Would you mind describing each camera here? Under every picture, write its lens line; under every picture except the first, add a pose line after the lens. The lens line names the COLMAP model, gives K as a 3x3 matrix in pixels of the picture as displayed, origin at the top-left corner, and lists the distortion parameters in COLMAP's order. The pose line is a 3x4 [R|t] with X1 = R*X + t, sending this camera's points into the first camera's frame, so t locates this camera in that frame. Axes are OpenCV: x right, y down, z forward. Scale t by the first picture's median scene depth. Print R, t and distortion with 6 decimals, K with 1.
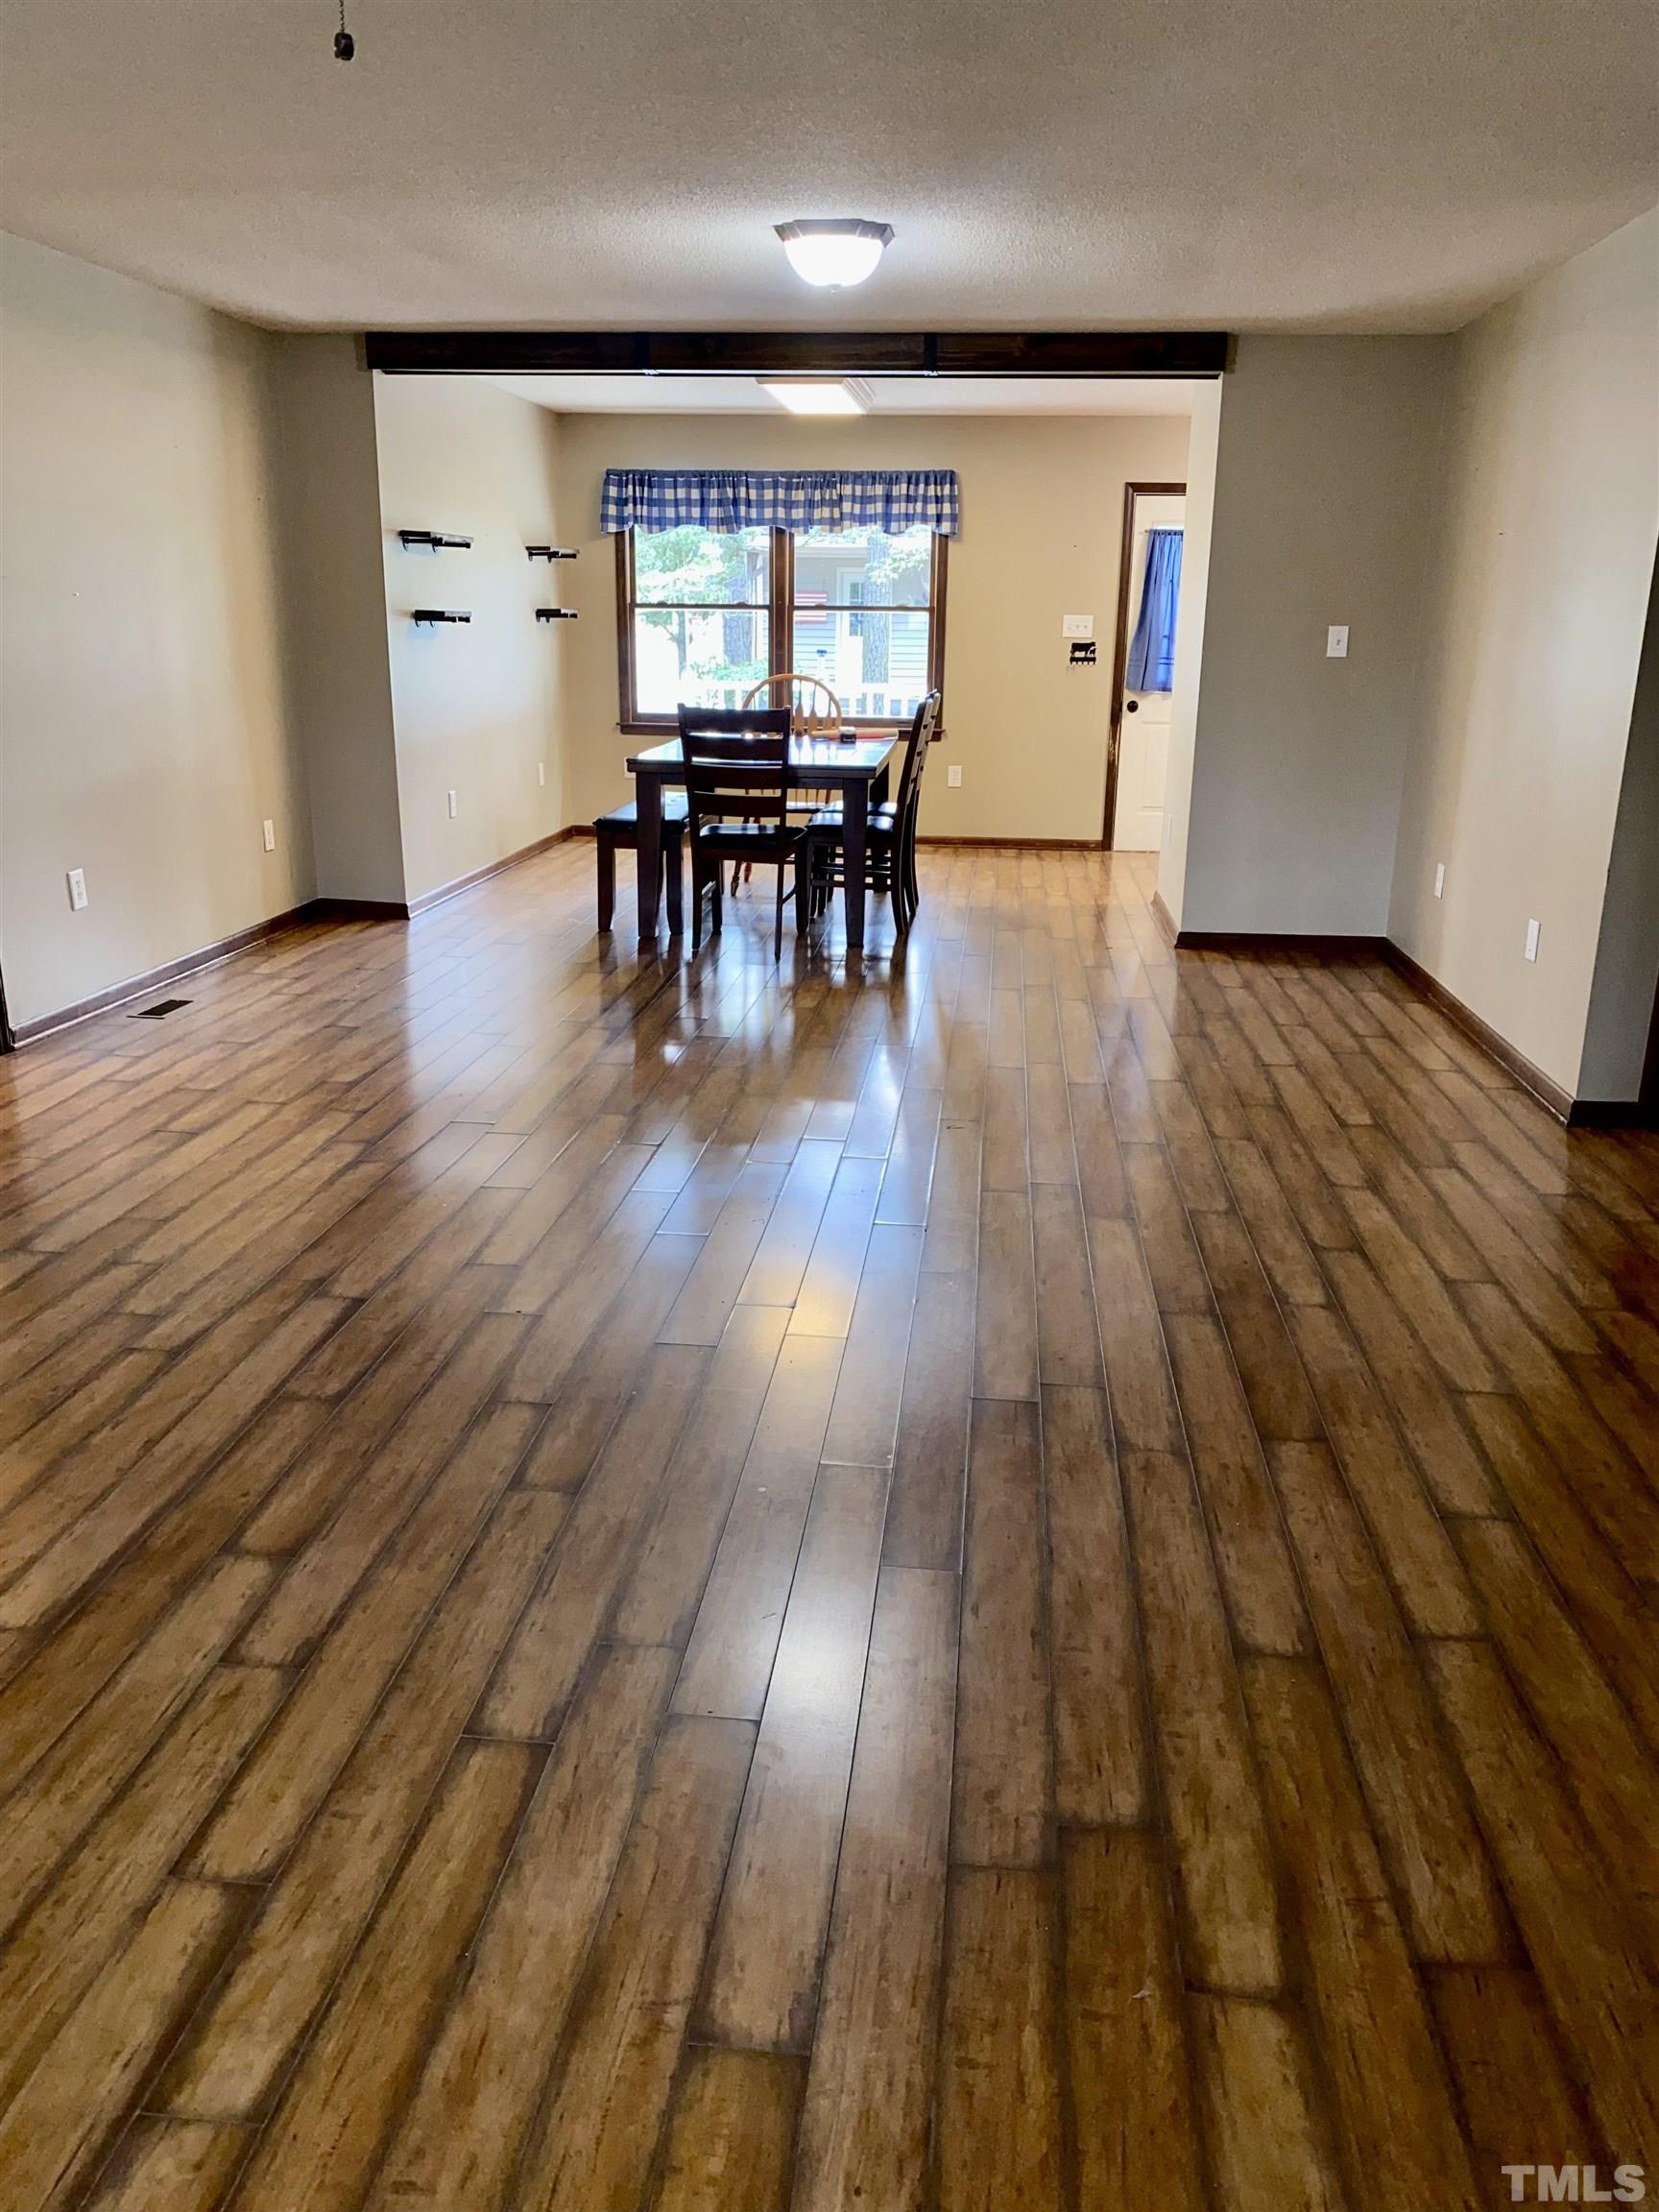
lens RADIAL K [[1719.3, 0, 837.2], [0, 1719.3, 1121.2], [0, 0, 1]] dist [0.046835, -0.027246]
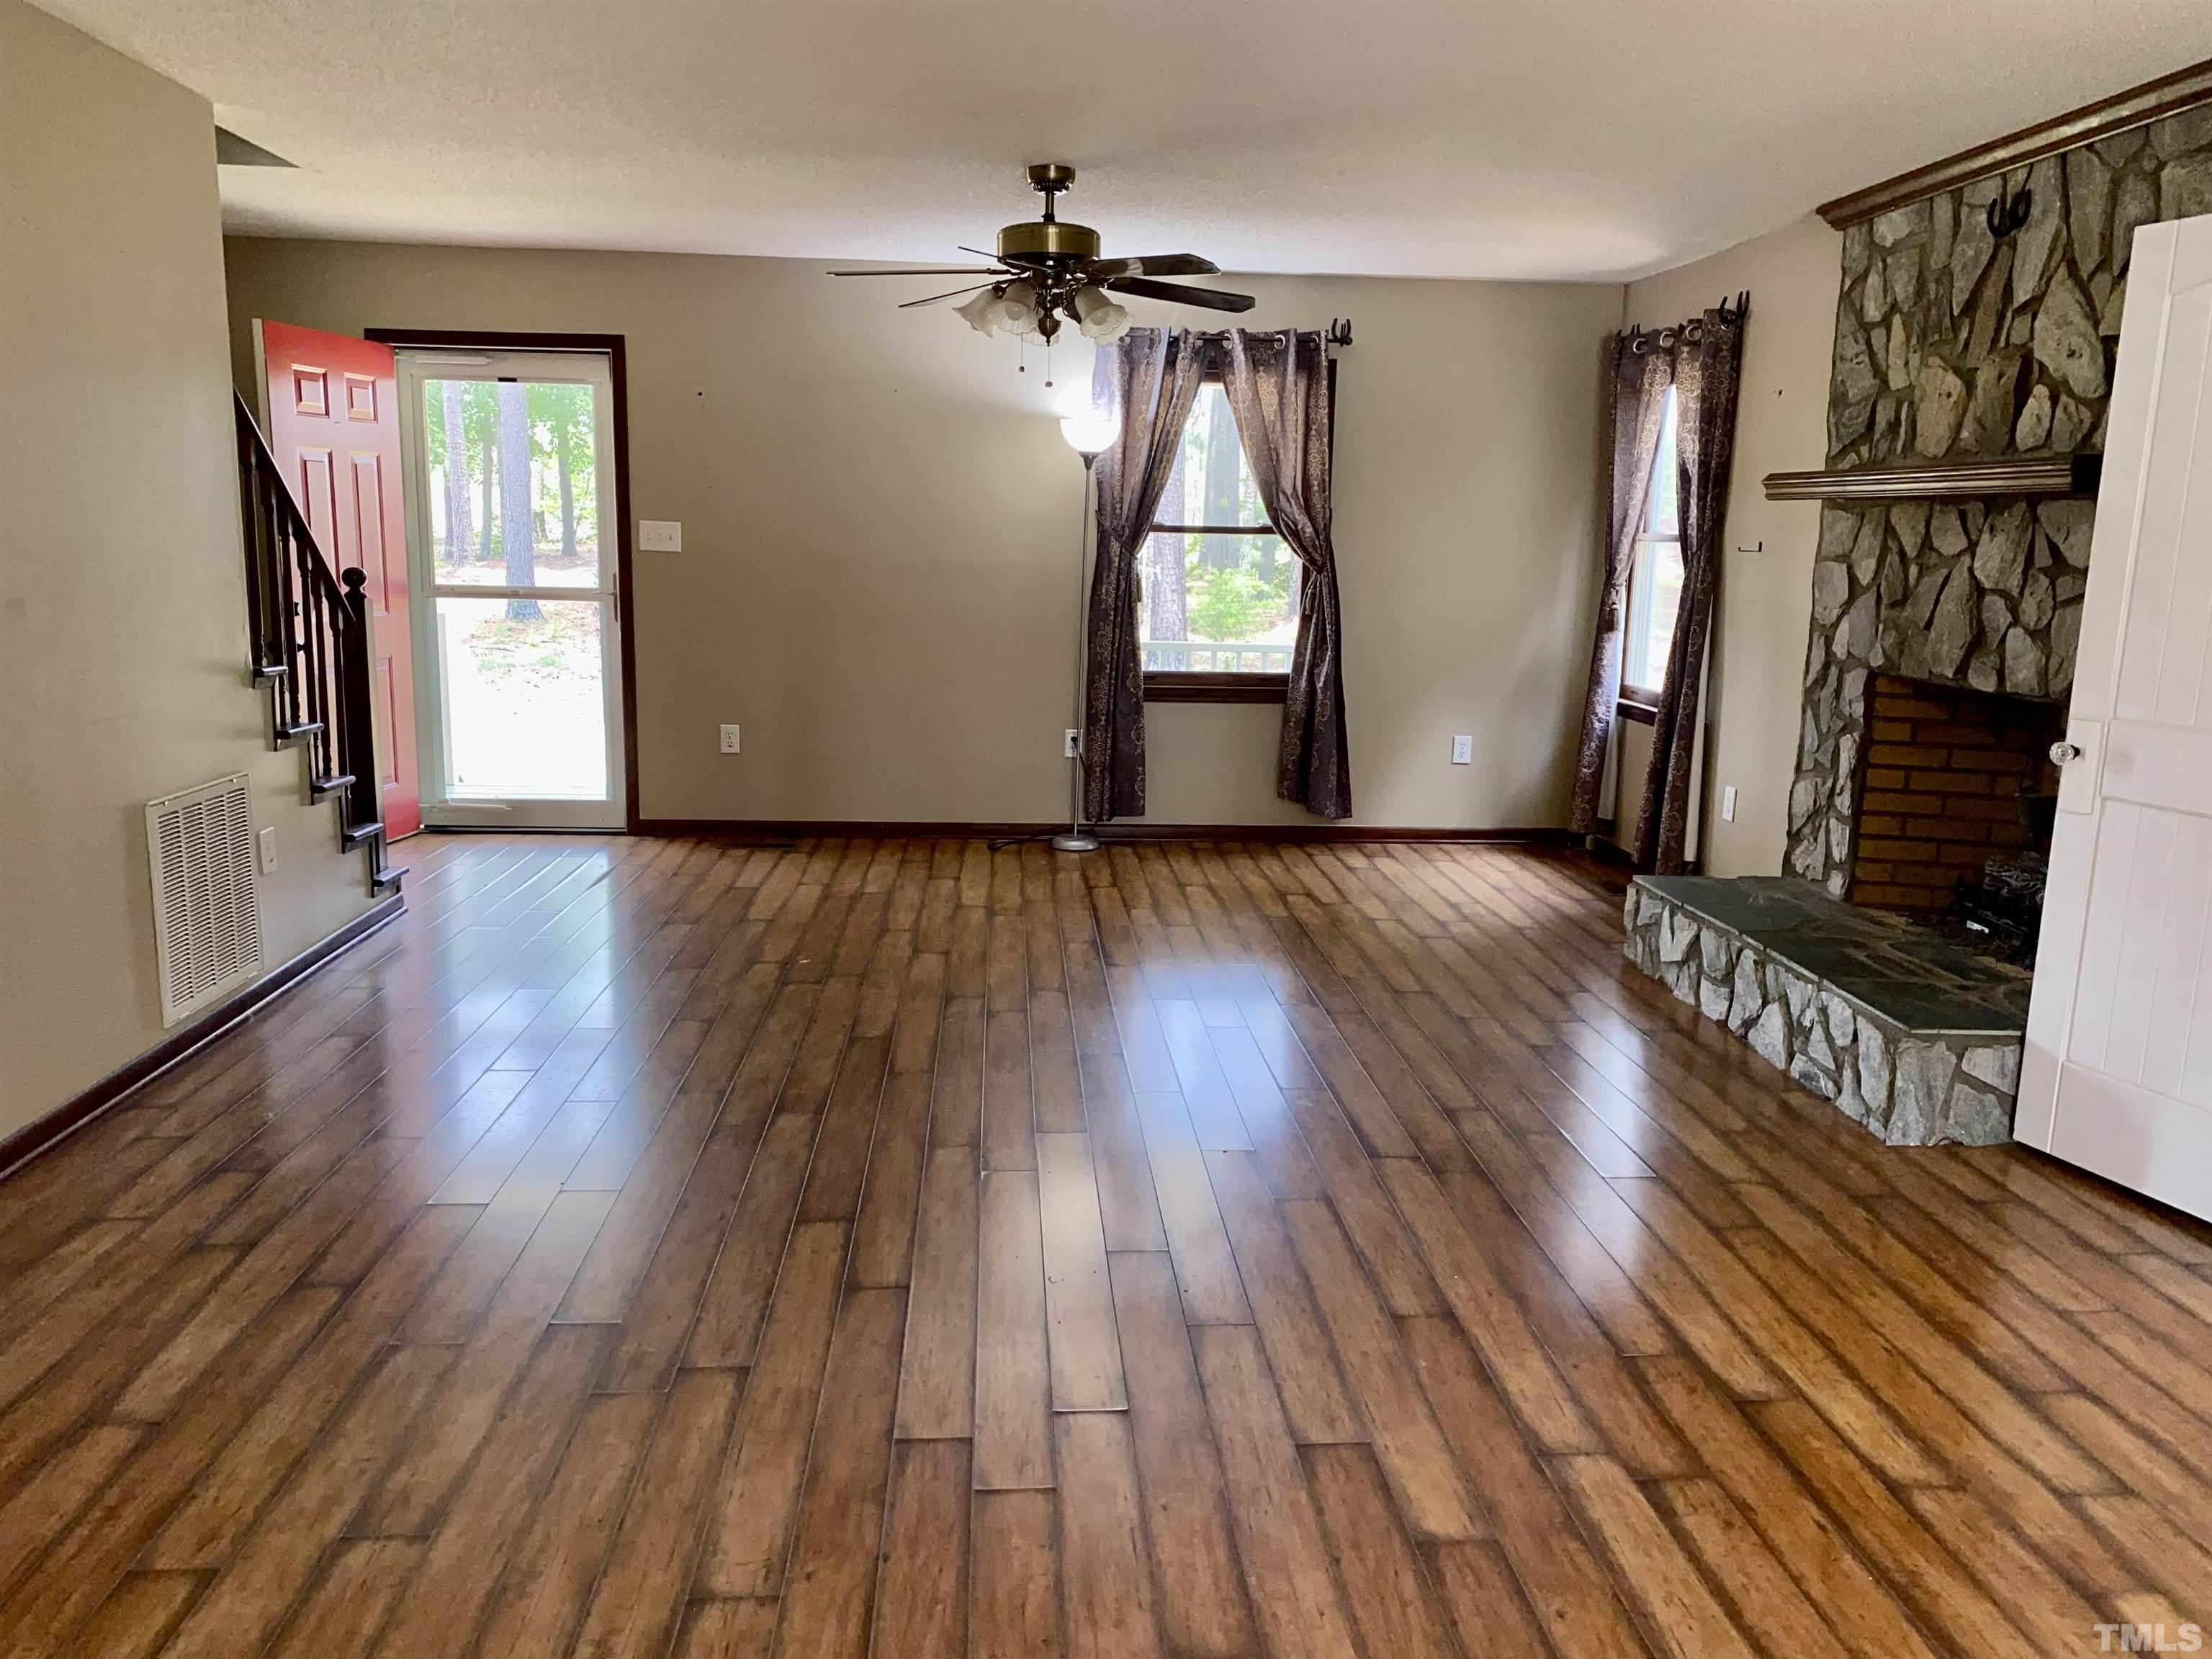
lens RADIAL K [[1719.3, 0, 1060.4], [0, 1719.3, 873.0], [0, 0, 1]] dist [0.046835, -0.027246]
pose [[-0.990621, -0.010318, -0.136245, 0.108450], [-0.073321, 0.881559, 0.466345, -0.821367], [0.115296, 0.471961, -0.874048, 2.756484]]
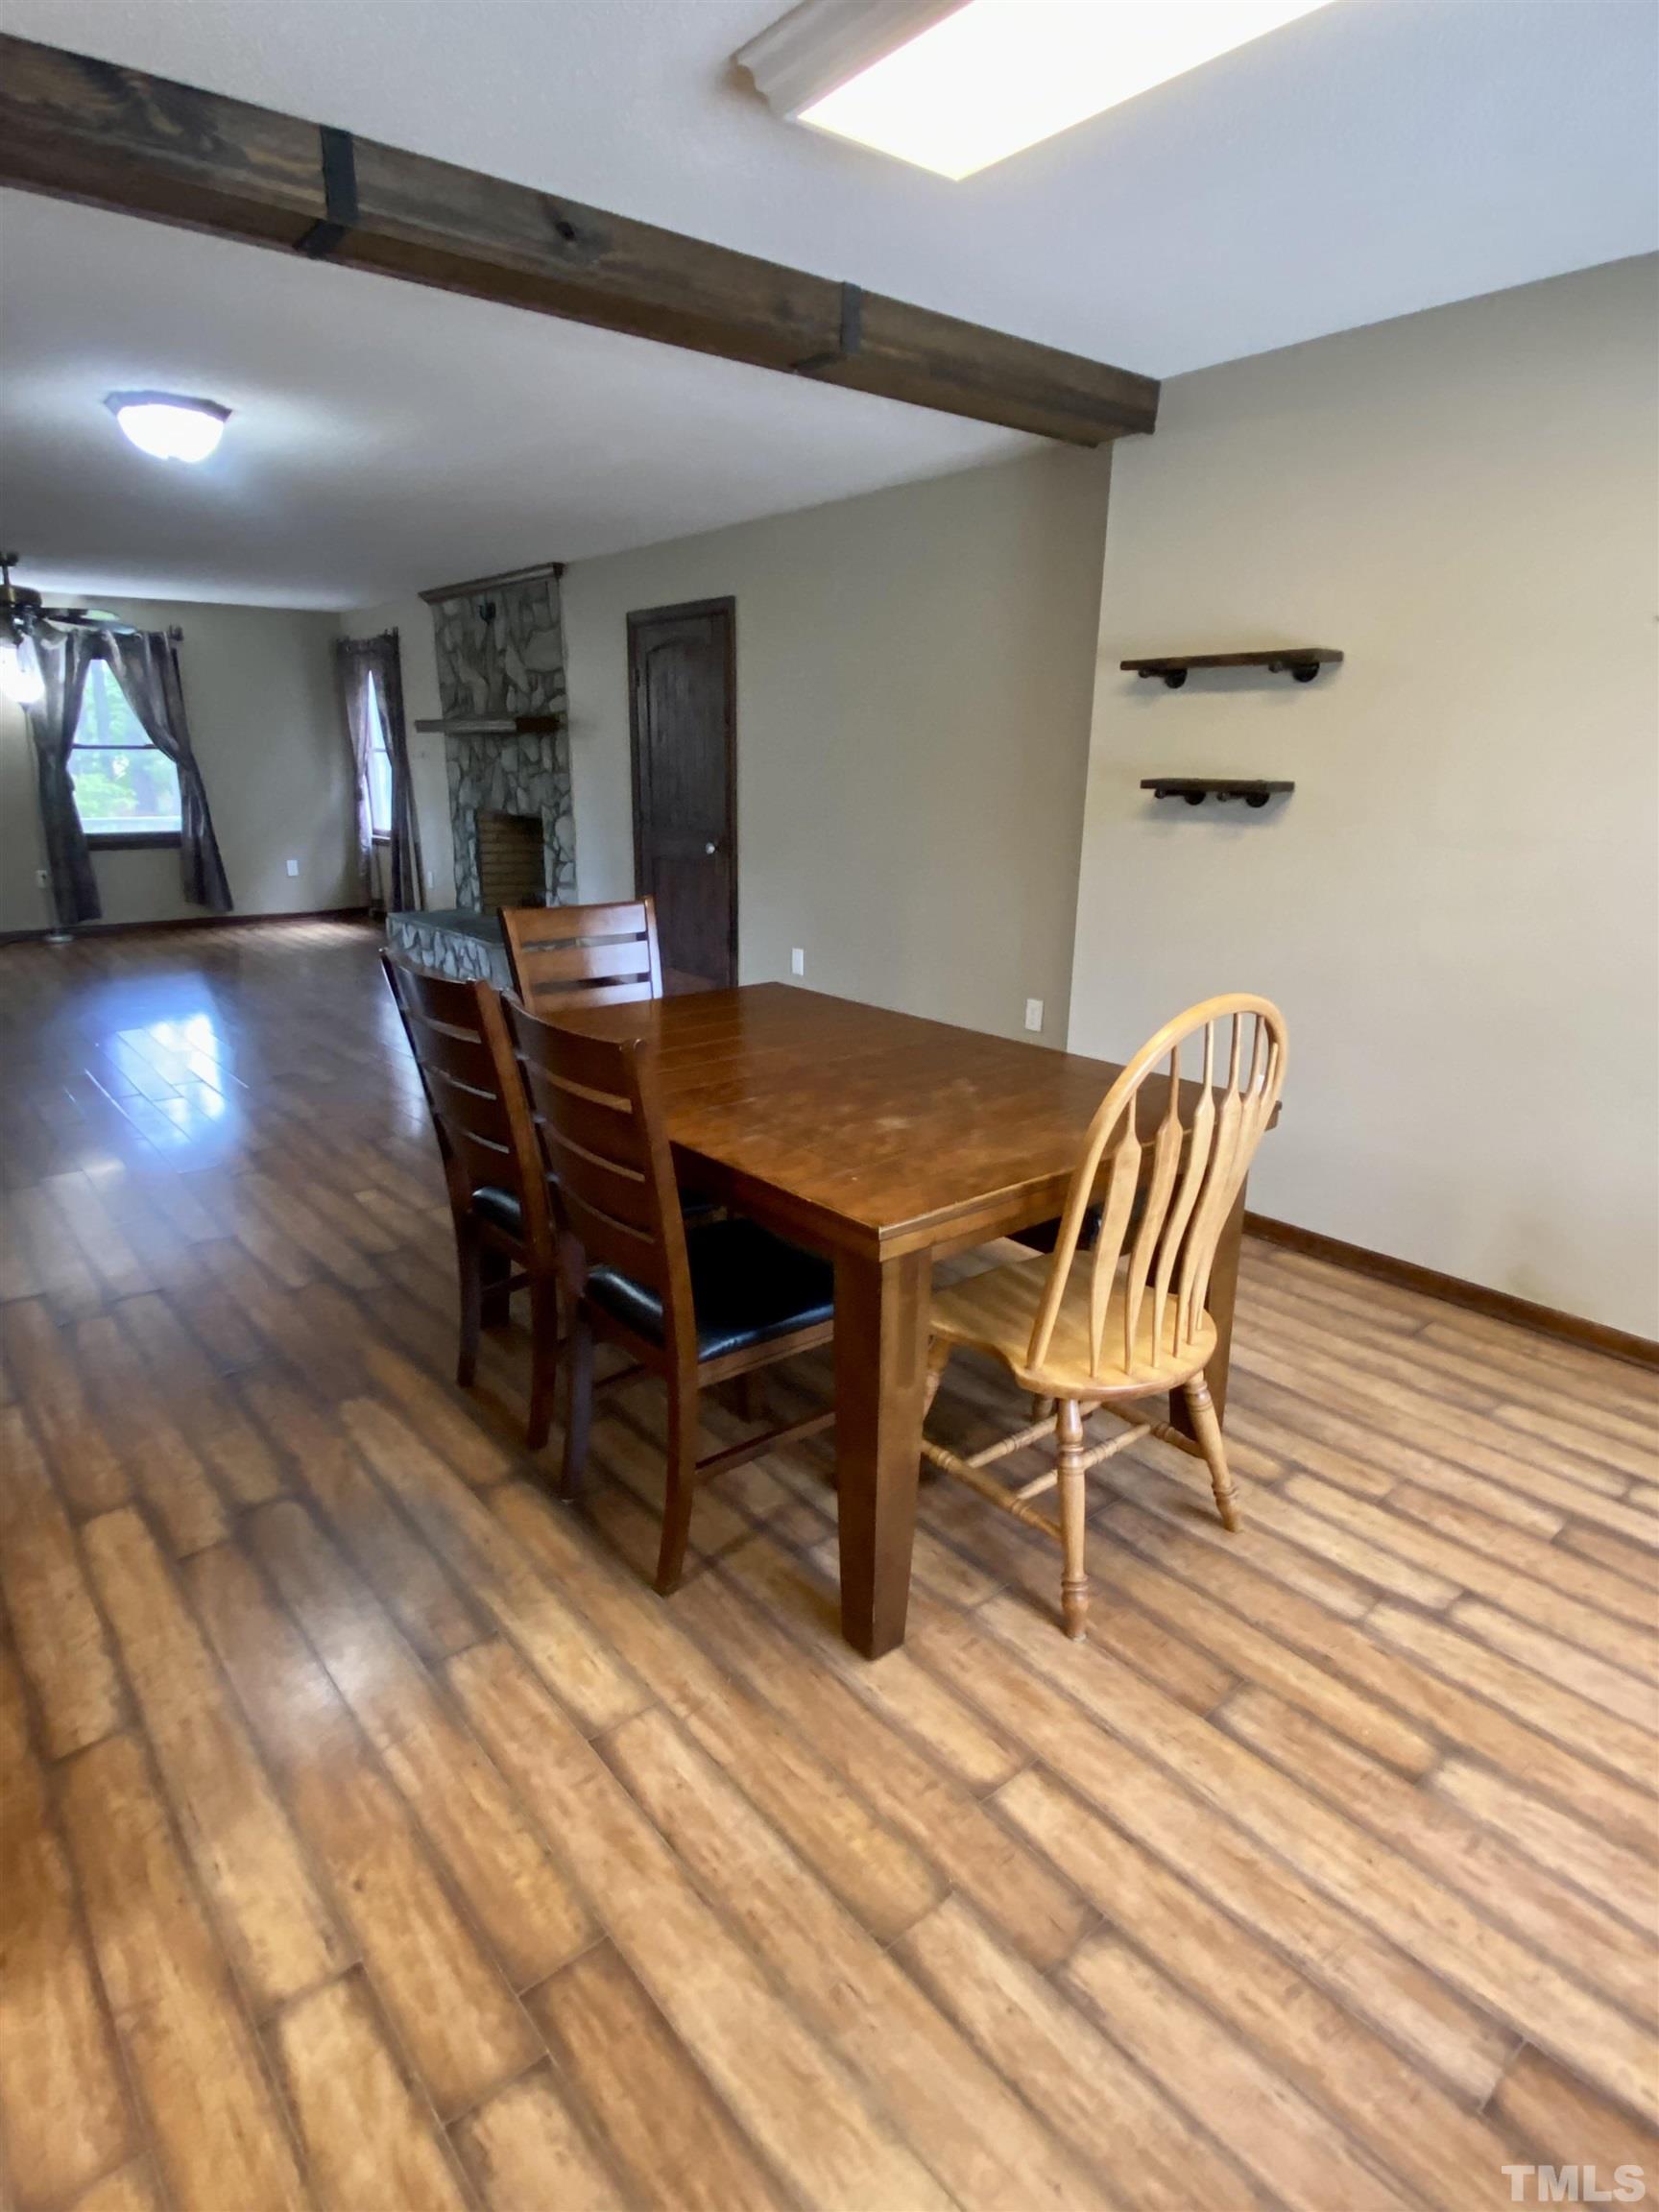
lens RADIAL K [[1212.1, 0, 825.0], [0, 1212.1, 1086.2], [0, 0, 1]] dist [0.031964, -0.026969]
pose [[-0.714528, 0.165708, -0.679699, 0.575832], [-0.218928, 0.869788, 0.442197, -1.168841], [0.664470, 0.464768, -0.585210, 3.900269]]
